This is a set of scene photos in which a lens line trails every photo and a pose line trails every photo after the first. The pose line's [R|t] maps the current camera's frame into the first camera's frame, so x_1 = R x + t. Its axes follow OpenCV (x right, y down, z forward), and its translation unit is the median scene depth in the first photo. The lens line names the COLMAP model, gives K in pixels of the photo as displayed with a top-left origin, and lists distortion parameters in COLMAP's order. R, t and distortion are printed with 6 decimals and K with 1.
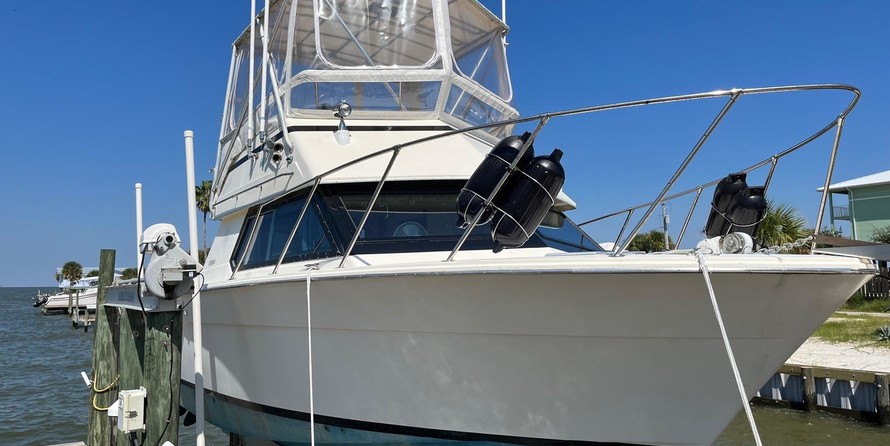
lens RADIAL K [[668.5, 0, 445.0], [0, 668.5, 223.0], [0, 0, 1]] dist [0.093686, -0.156105]
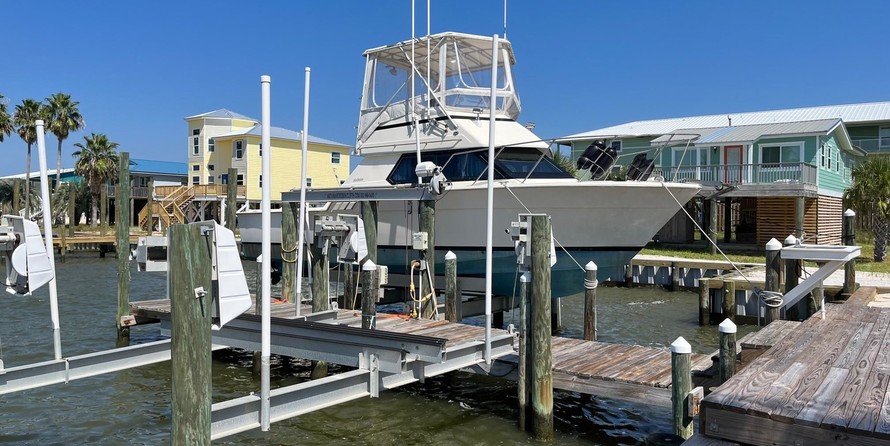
lens RADIAL K [[668.5, 0, 445.0], [0, 668.5, 223.0], [0, 0, 1]] dist [0.093686, -0.156105]
pose [[0.927682, 0.014877, 0.373075, -0.989164], [-0.051862, 0.994654, 0.089295, 0.002802], [-0.369753, -0.102186, 0.923494, -0.915218]]
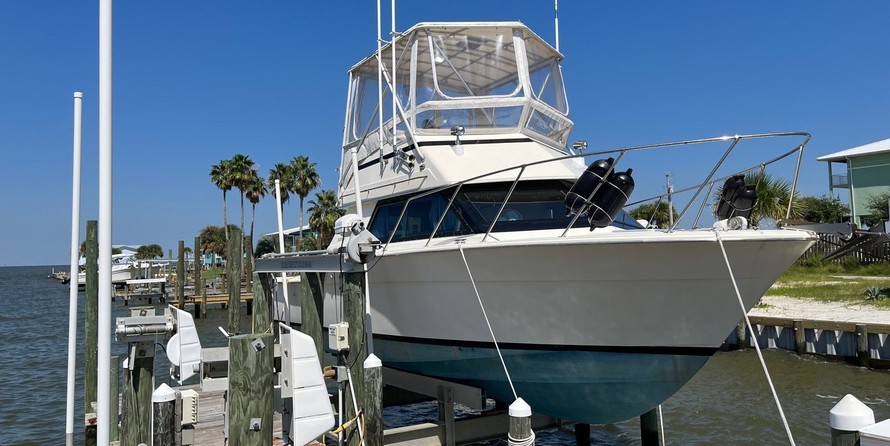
lens RADIAL K [[668.5, 0, 445.0], [0, 668.5, 223.0], [0, 0, 1]] dist [0.093686, -0.156105]
pose [[0.999874, -0.015644, -0.002599, -0.170843], [0.015737, 0.999049, 0.040654, -0.029615], [0.001961, -0.040690, 0.999170, -0.398613]]
